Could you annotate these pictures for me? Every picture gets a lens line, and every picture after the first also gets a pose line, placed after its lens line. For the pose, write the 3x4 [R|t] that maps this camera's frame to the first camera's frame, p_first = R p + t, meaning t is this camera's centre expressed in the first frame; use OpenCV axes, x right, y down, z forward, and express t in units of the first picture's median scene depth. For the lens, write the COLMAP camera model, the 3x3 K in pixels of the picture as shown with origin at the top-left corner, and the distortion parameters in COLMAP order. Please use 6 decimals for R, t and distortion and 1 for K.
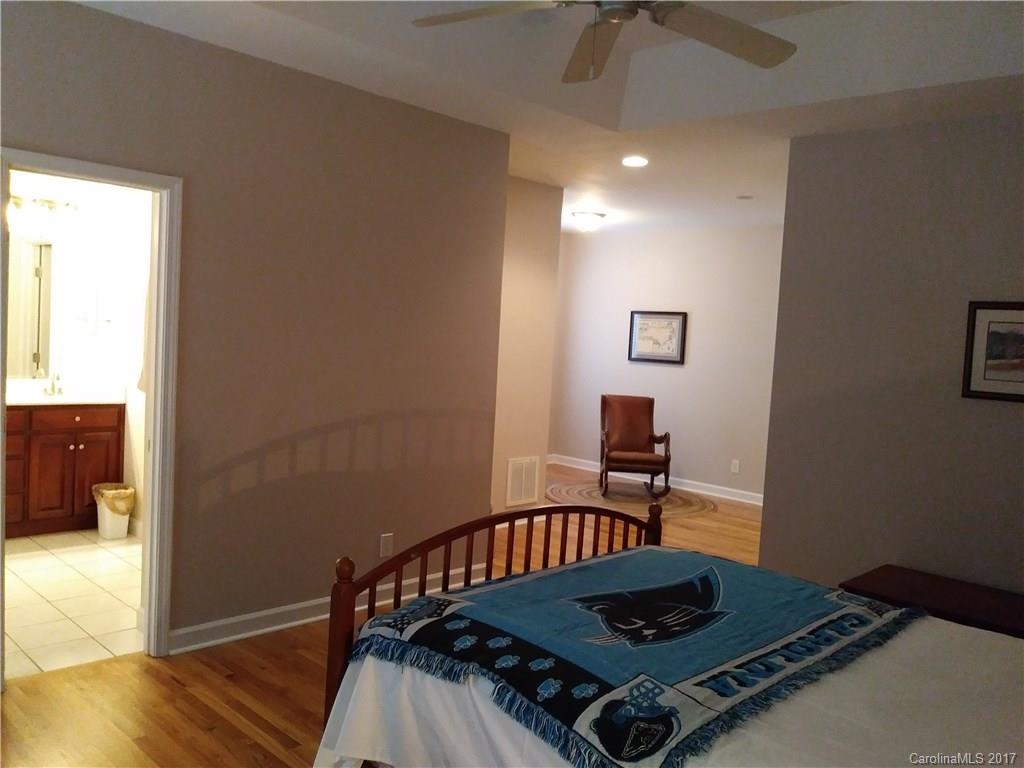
lens RADIAL K [[843.5, 0, 502.0], [0, 843.5, 381.9], [0, 0, 1]] dist [0.037510, -0.102326]
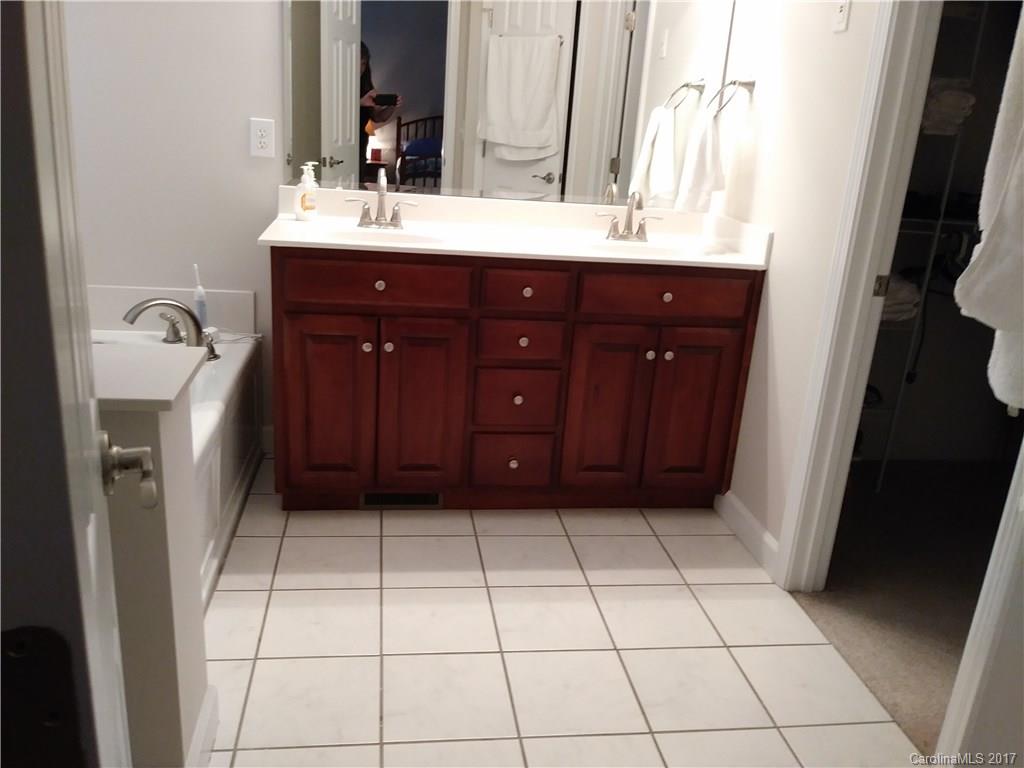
lens RADIAL K [[843.5, 0, 502.0], [0, 843.5, 381.9], [0, 0, 1]] dist [0.037510, -0.102326]
pose [[0.796512, 0.184486, -0.575789, -0.286854], [-0.062605, 0.972358, 0.224945, -0.010335], [0.601372, -0.143125, 0.786045, 0.550992]]
